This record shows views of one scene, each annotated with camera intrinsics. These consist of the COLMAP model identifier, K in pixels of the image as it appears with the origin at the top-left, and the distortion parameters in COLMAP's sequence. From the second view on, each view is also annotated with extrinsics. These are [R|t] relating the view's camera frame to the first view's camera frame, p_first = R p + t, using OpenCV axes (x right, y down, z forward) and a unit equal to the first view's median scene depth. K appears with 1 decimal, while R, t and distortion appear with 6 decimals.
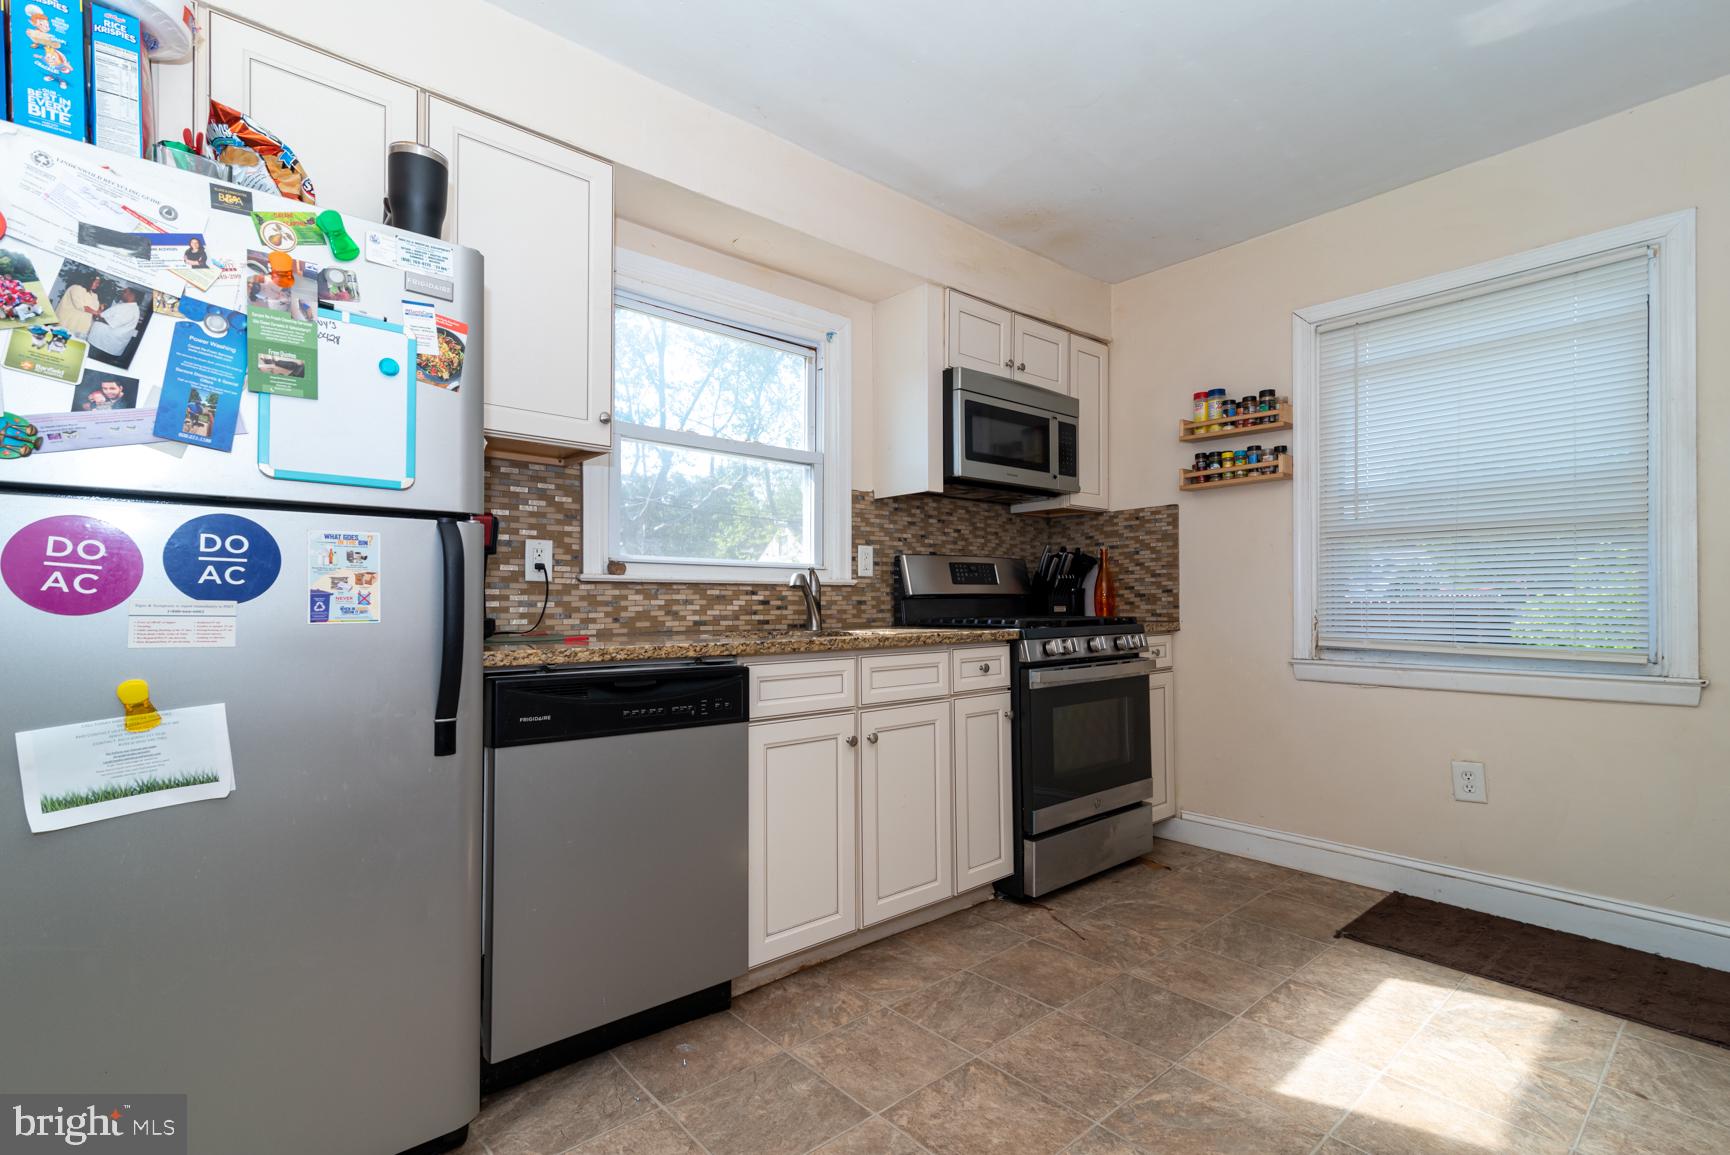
lens RADIAL K [[790.0, 0, 857.9], [0, 790.0, 593.0], [0, 0, 1]] dist [0.011034, -0.000487]
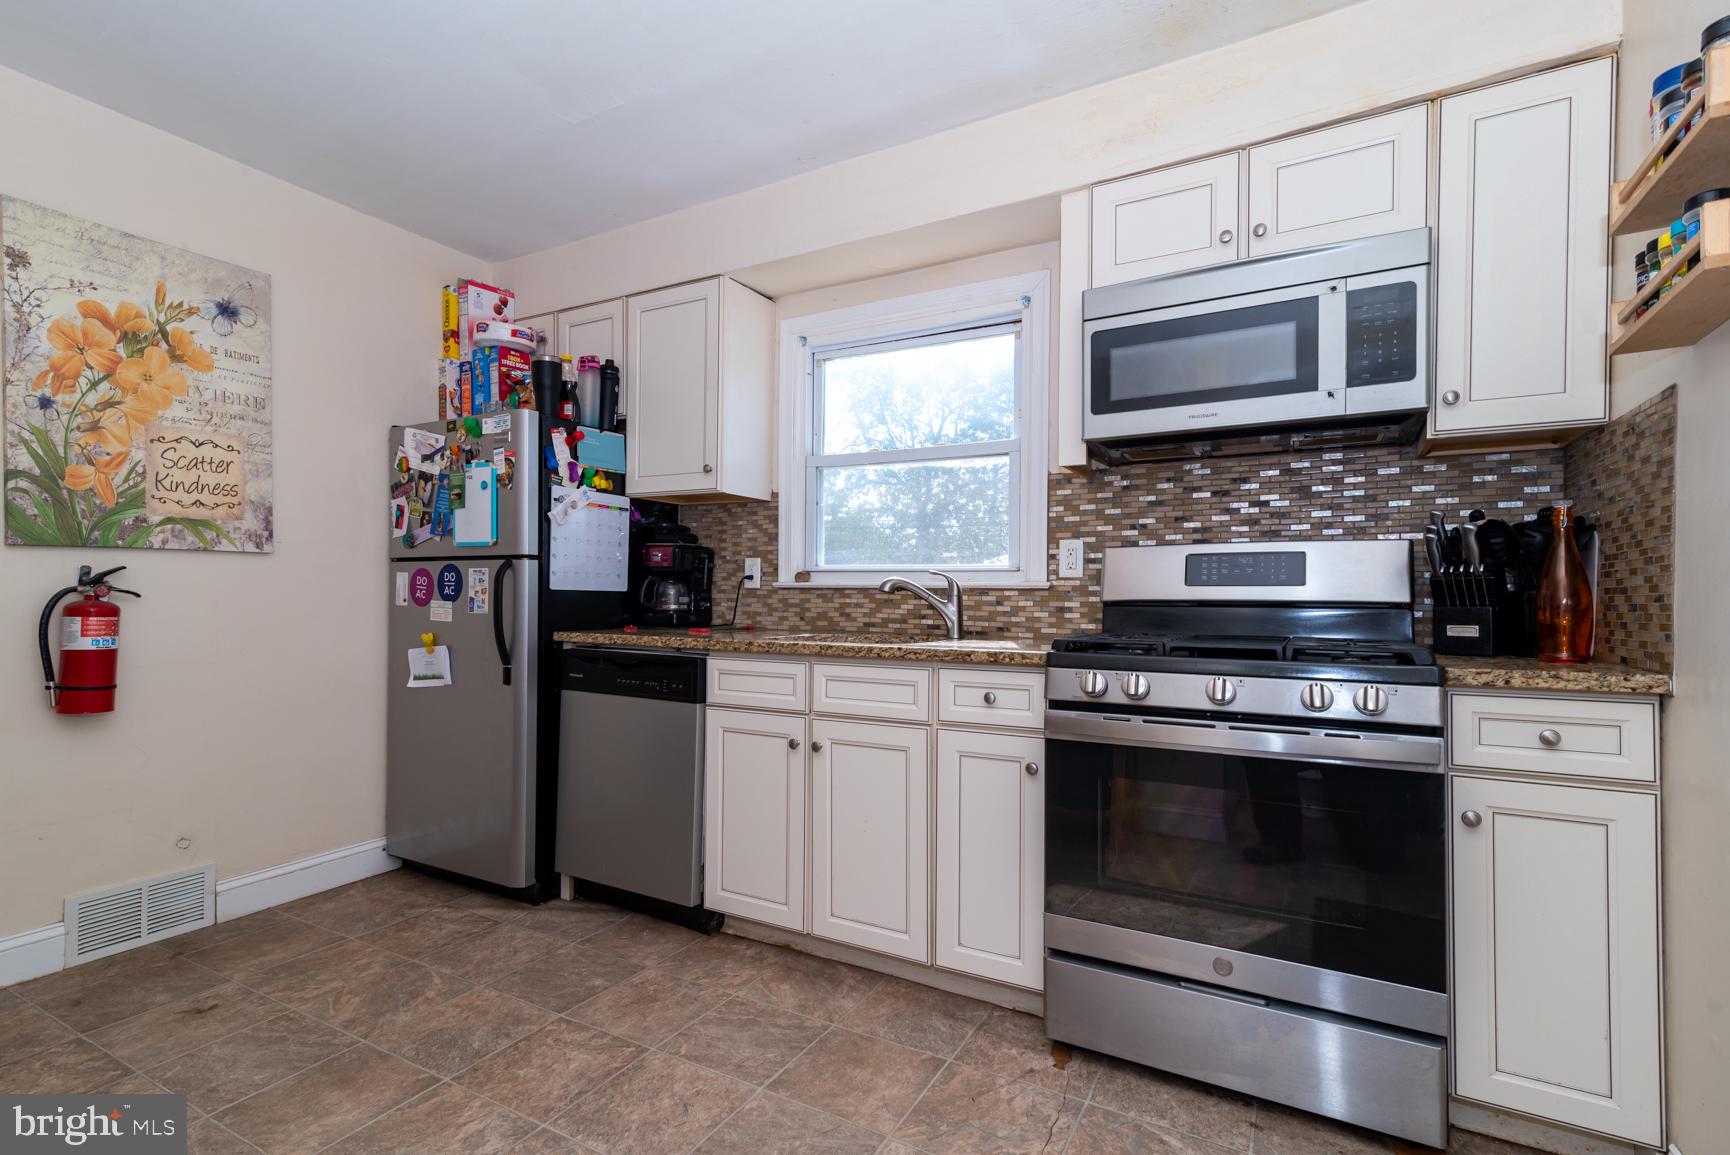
lens RADIAL K [[790.0, 0, 857.9], [0, 790.0, 593.0], [0, 0, 1]] dist [0.011034, -0.000487]
pose [[0.353959, 0.002361, -0.935258, 0.909956], [0.001270, 0.999995, 0.003005, -0.010118], [0.935260, -0.002251, 0.353954, 0.665218]]
